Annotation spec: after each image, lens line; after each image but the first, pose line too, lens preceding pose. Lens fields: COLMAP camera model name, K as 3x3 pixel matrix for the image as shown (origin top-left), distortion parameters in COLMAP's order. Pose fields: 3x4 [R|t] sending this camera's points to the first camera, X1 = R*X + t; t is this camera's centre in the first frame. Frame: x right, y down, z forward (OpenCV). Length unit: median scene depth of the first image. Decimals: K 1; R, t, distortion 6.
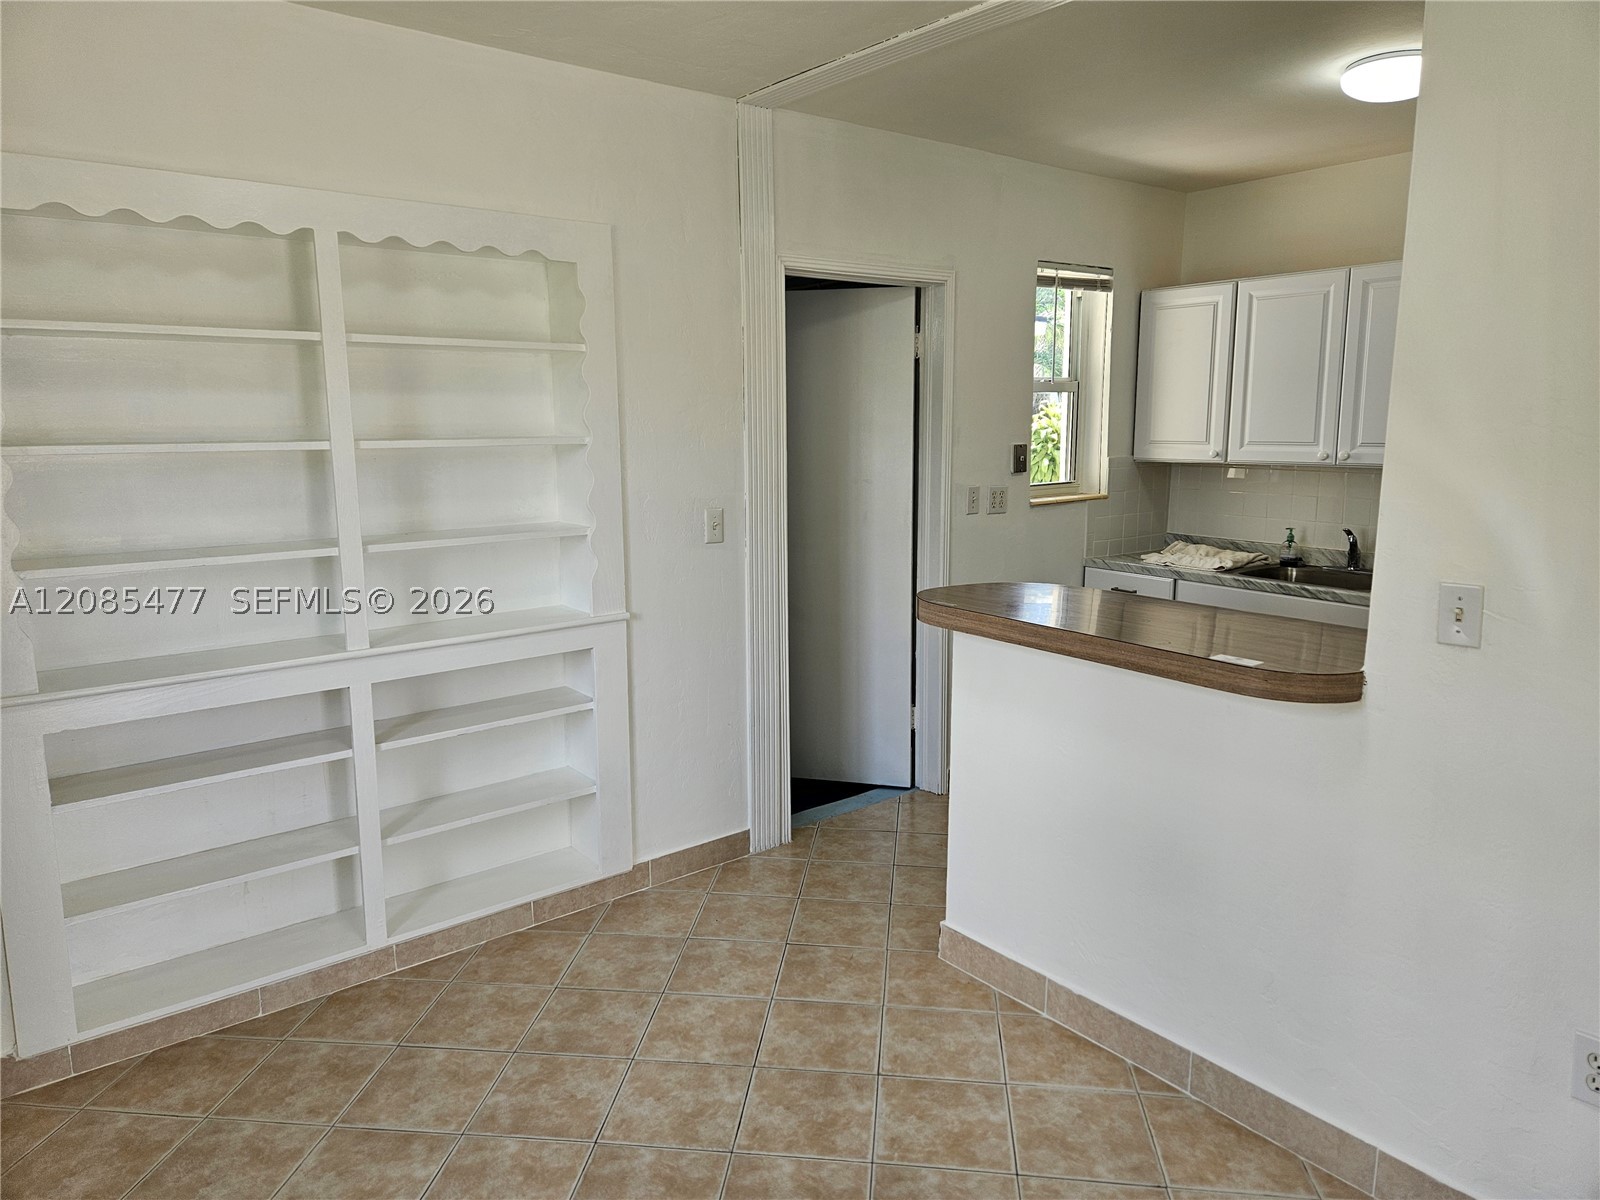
lens RADIAL K [[1057.1, 0, 799.9], [0, 1057.1, 578.2], [0, 0, 1]] dist [0.069679, -0.063316]
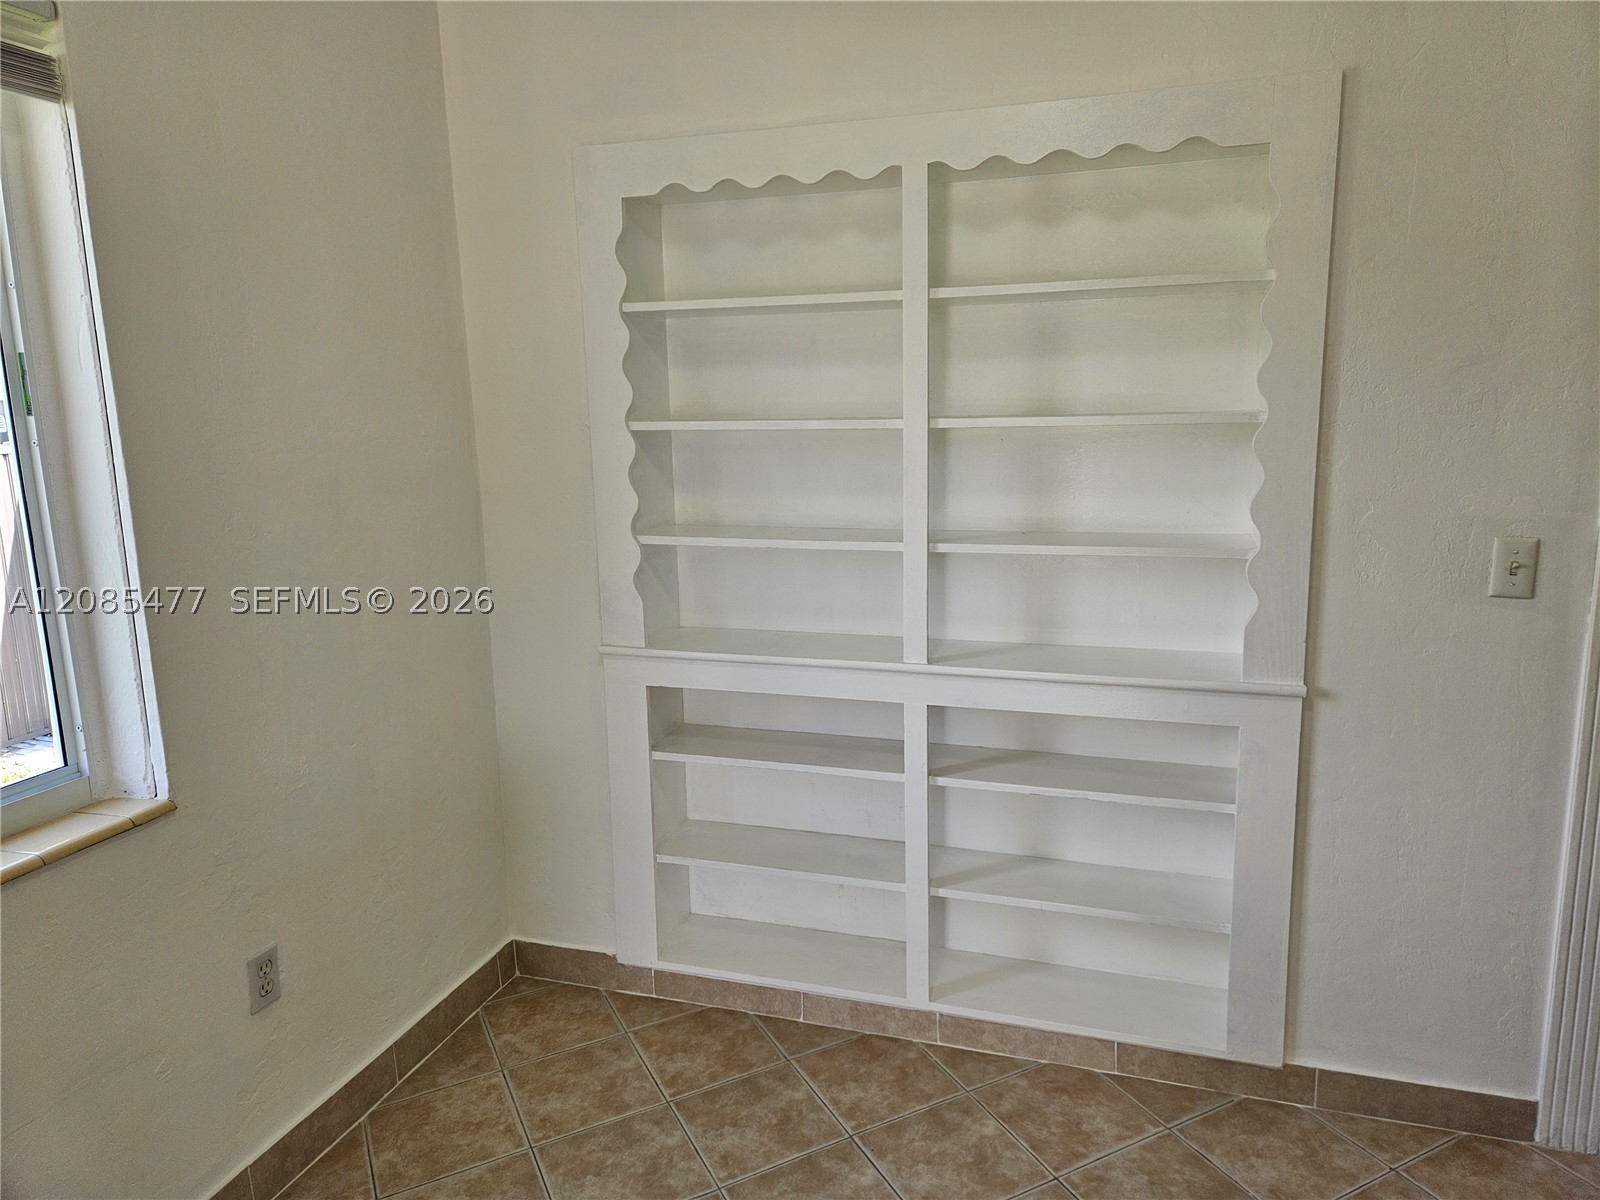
lens RADIAL K [[1068.2, 0, 809.0], [0, 1068.2, 578.9], [0, 0, 1]] dist [0.059283, -0.046443]
pose [[0.560664, 0.136496, -0.816715, 0.196873], [-0.110195, 0.989846, 0.089784, -0.058309], [0.820678, 0.039660, 0.570013, 0.380883]]
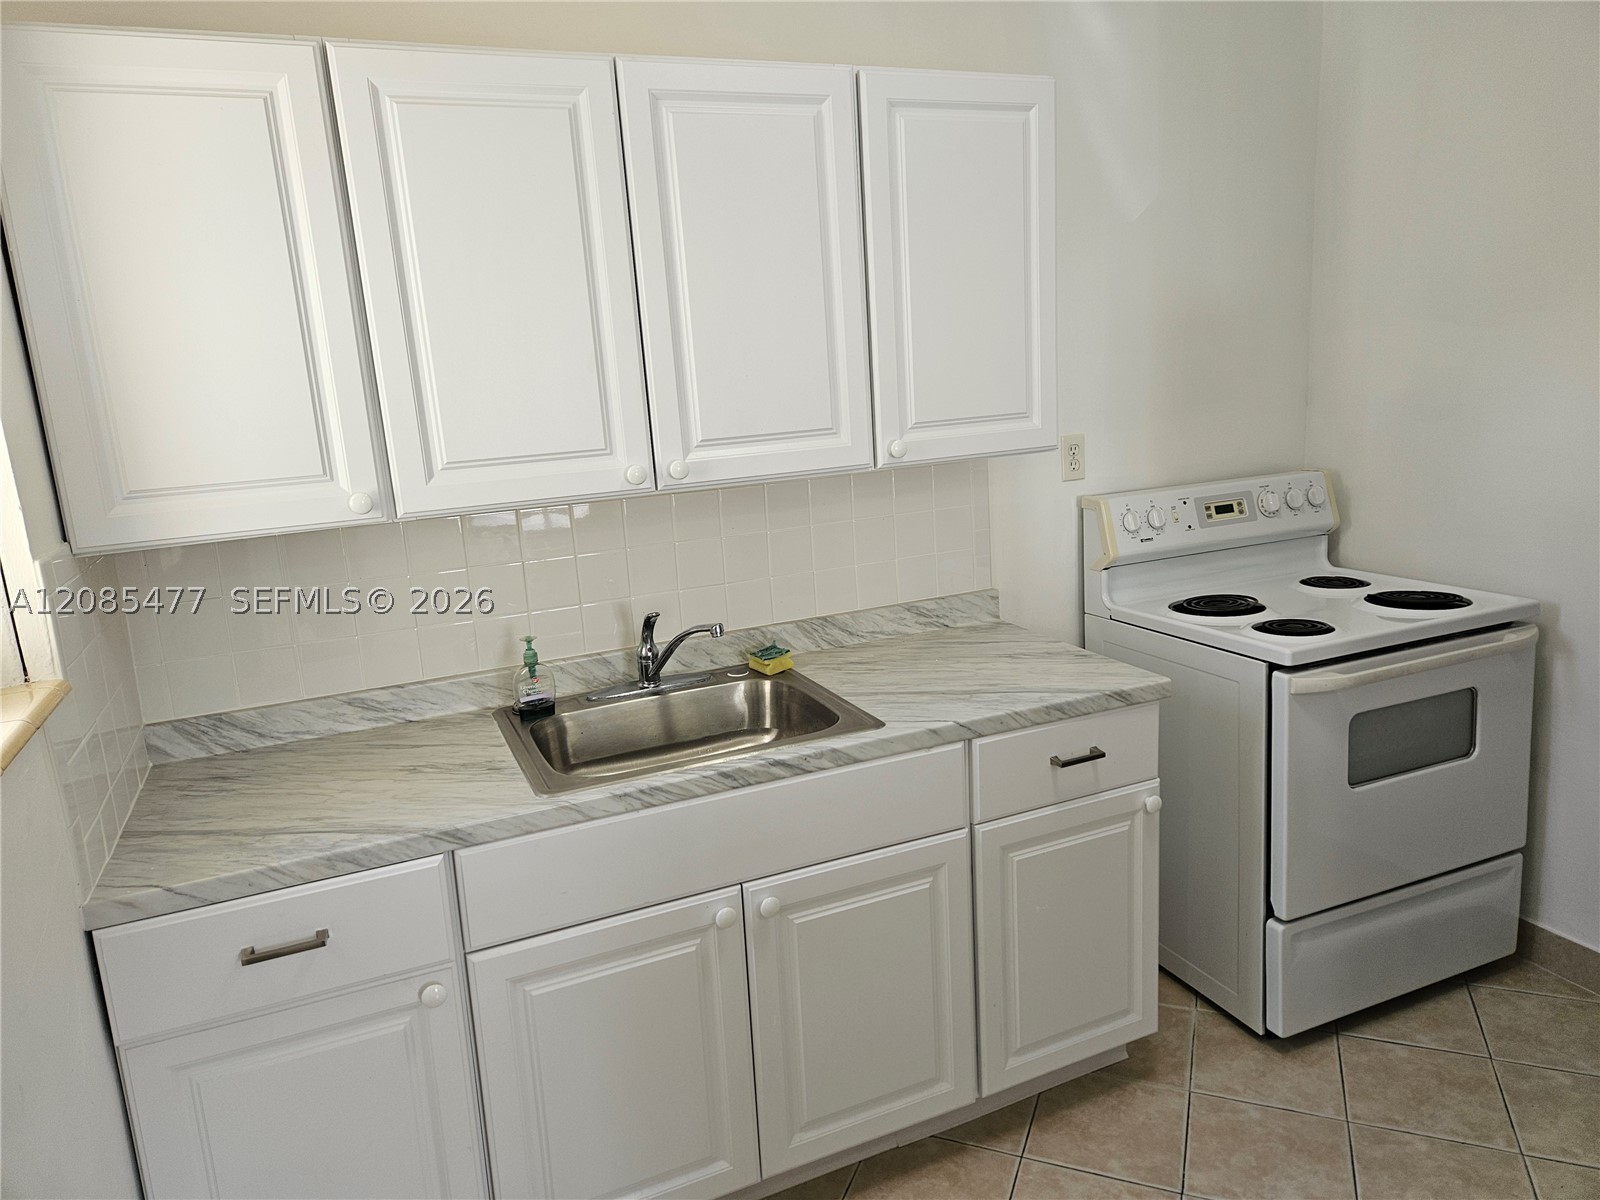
lens RADIAL K [[1062.4, 0, 808.3], [0, 1062.4, 581.7], [0, 0, 1]] dist [0.084655, -0.079440]
pose [[0.247982, -0.208972, 0.945958, 0.072665], [0.207252, 0.965294, 0.158913, -0.162663], [-0.946336, 0.156644, 0.282685, 1.025157]]
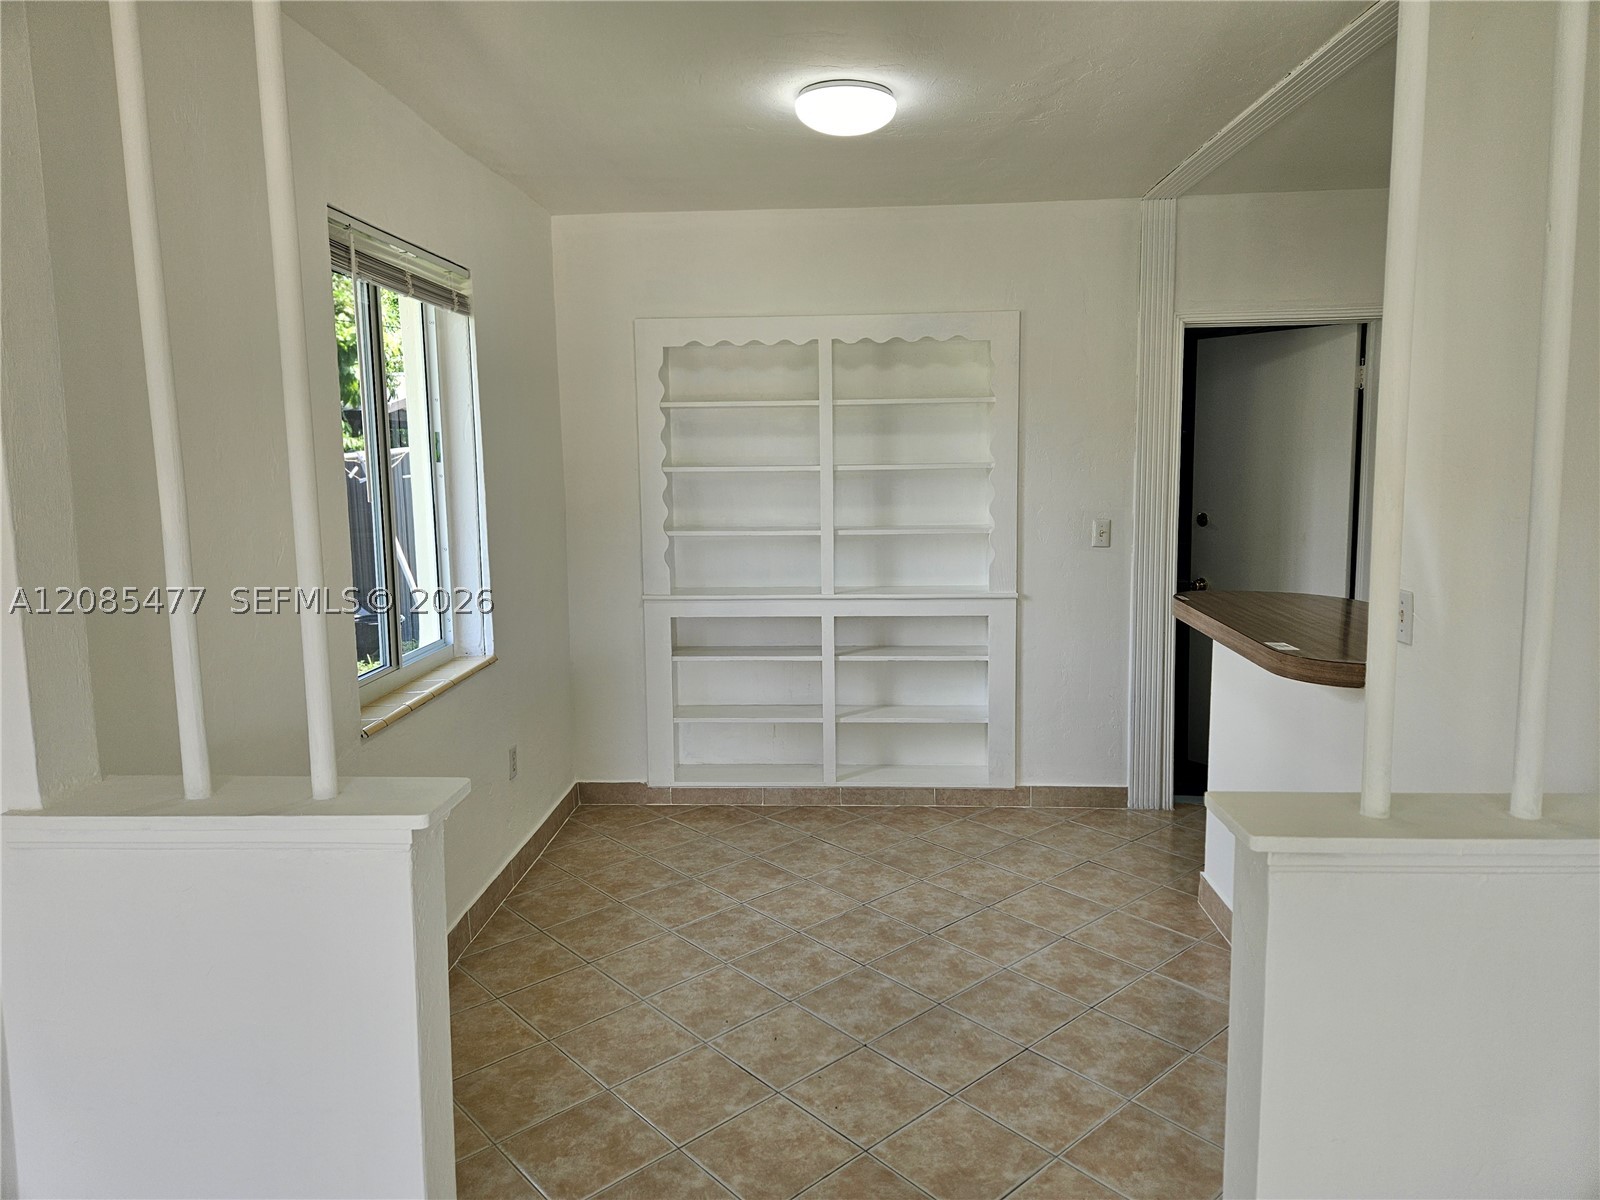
lens RADIAL K [[1067.8, 0, 799.6], [0, 1067.8, 563.9], [0, 0, 1]] dist [0.074440, -0.068475]
pose [[0.740762, 0.069142, -0.668200, 0.544092], [-0.094415, 0.995532, -0.001655, 0.024352], [0.665100, 0.064314, 0.743980, -0.199362]]
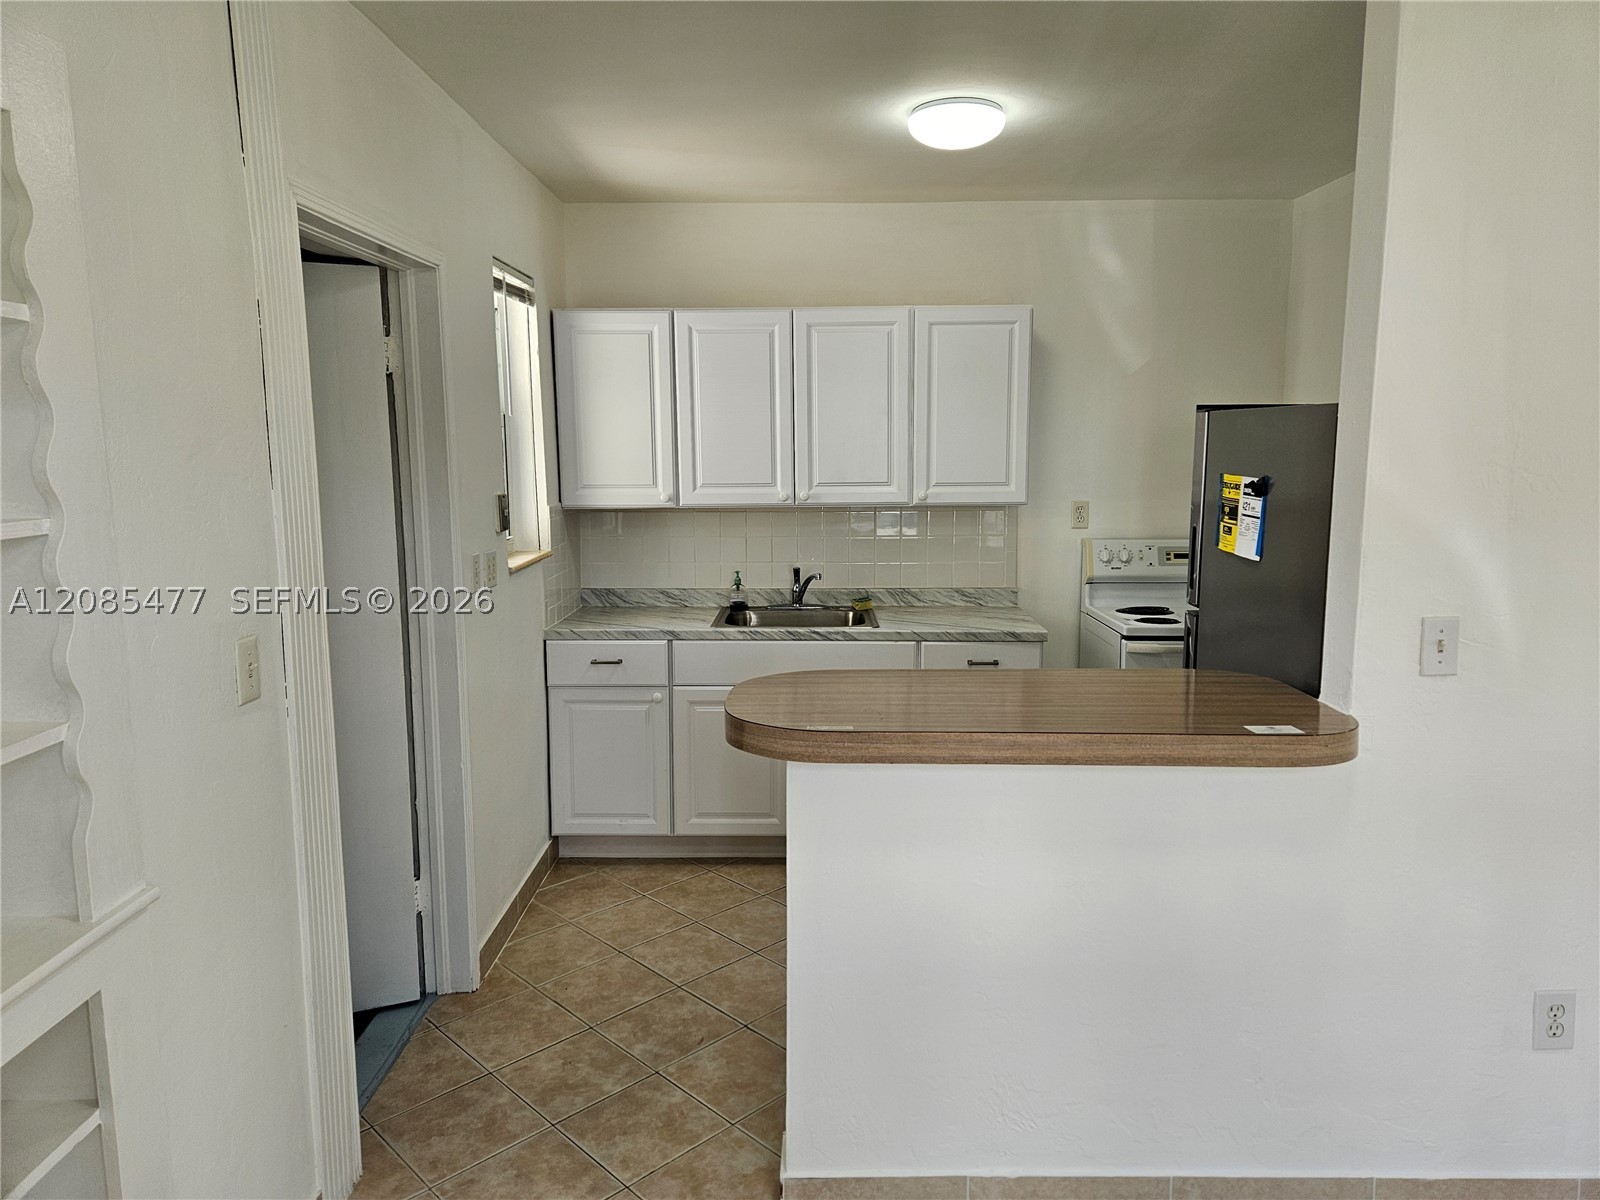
lens RADIAL K [[1062.4, 0, 808.3], [0, 1062.4, 581.7], [0, 0, 1]] dist [0.084655, -0.079440]
pose [[0.624484, -0.101570, 0.774405, -0.342681], [0.124063, 0.991819, 0.030041, -0.079903], [-0.771122, 0.077315, 0.631976, 0.466250]]
